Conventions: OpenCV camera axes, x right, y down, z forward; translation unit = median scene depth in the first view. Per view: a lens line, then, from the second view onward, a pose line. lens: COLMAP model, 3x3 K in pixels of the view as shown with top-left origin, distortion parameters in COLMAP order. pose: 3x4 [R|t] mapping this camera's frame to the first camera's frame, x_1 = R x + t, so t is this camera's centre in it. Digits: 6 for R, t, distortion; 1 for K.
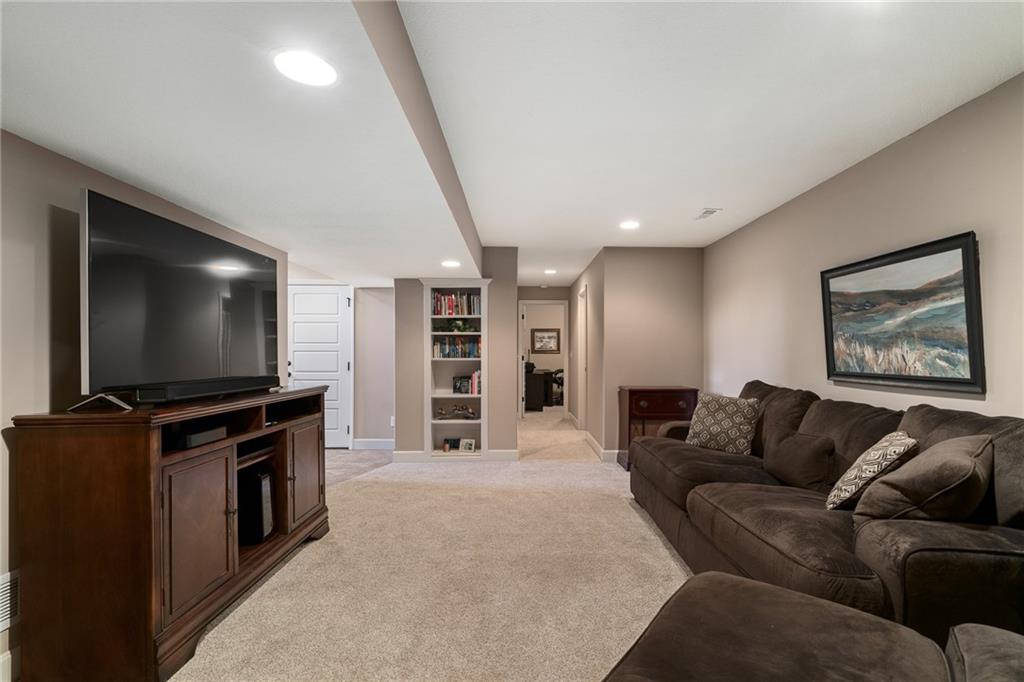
lens RADIAL K [[458.6, 0, 513.3], [0, 458.6, 342.5], [0, 0, 1]] dist [-0.004435, -0.001134]
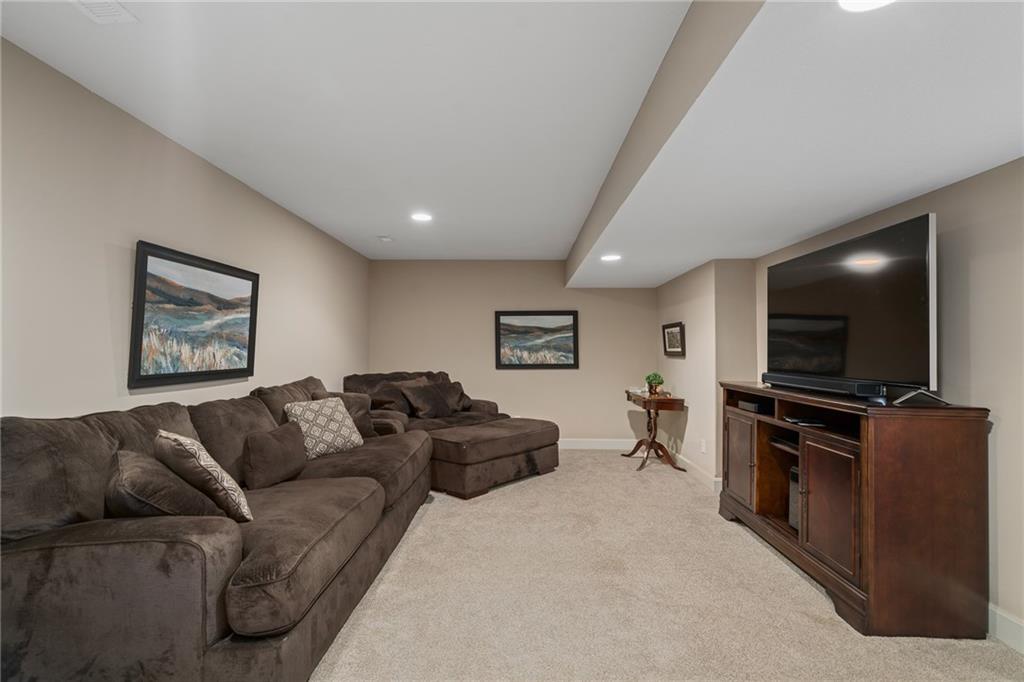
lens RADIAL K [[458.6, 0, 512.5], [0, 458.6, 343.1], [0, 0, 1]] dist [-0.004435, -0.001134]
pose [[-0.999885, -0.001911, 0.015064, 0.079552], [-0.002448, 0.999360, -0.035681, 0.040029], [-0.014986, -0.035714, -0.999250, 2.054376]]
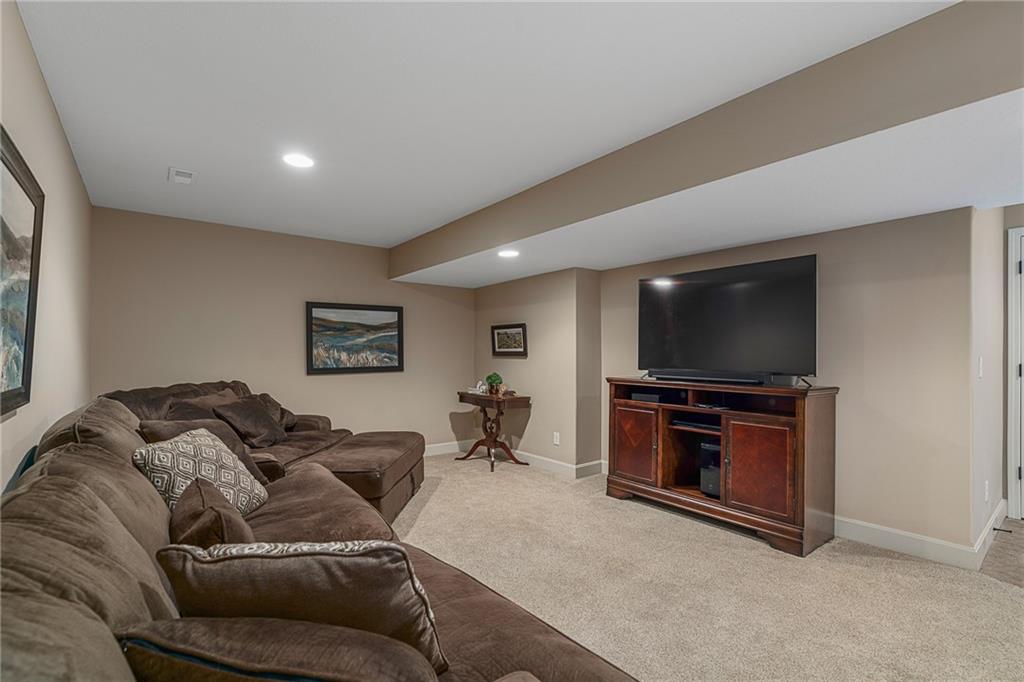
lens RADIAL K [[458.6, 0, 505.6], [0, 458.6, 349.4], [0, 0, 1]] dist [-0.004435, -0.001134]
pose [[-0.789505, -0.002917, -0.613738, 0.687733], [0.013350, 0.999671, -0.021924, 0.038535], [0.613599, -0.025502, -0.789206, 1.677201]]
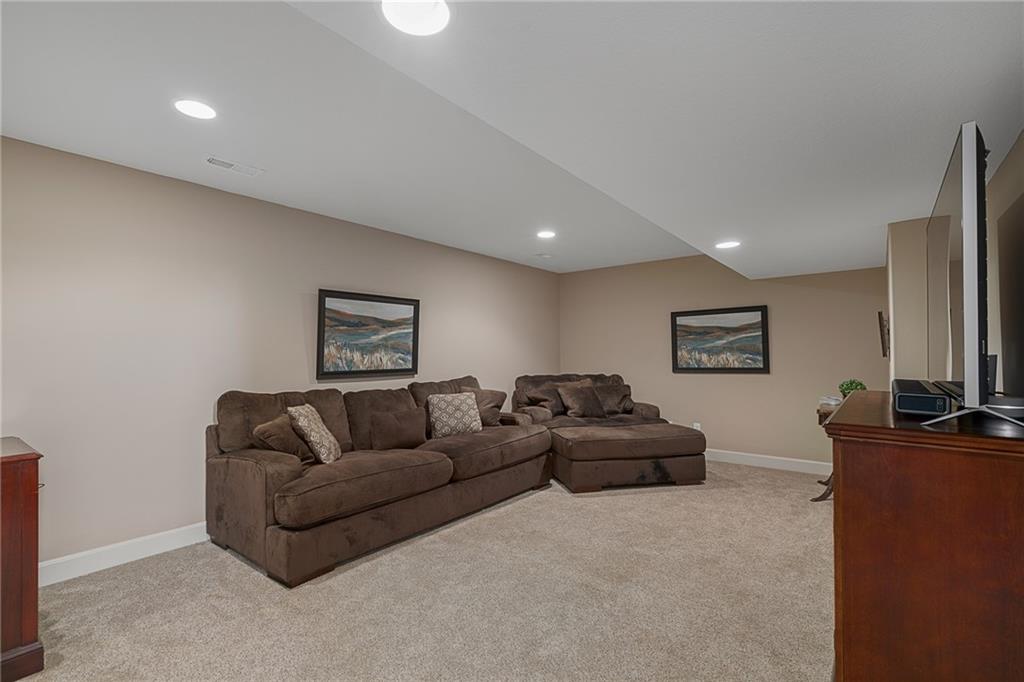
lens RADIAL K [[458.6, 0, 521.2], [0, 458.6, 347.3], [0, 0, 1]] dist [-0.004435, -0.001134]
pose [[-0.791994, 0.017745, 0.610271, -0.566810], [-0.003222, 0.999442, -0.033242, 0.042163], [-0.610520, -0.028294, -0.791495, 1.940844]]
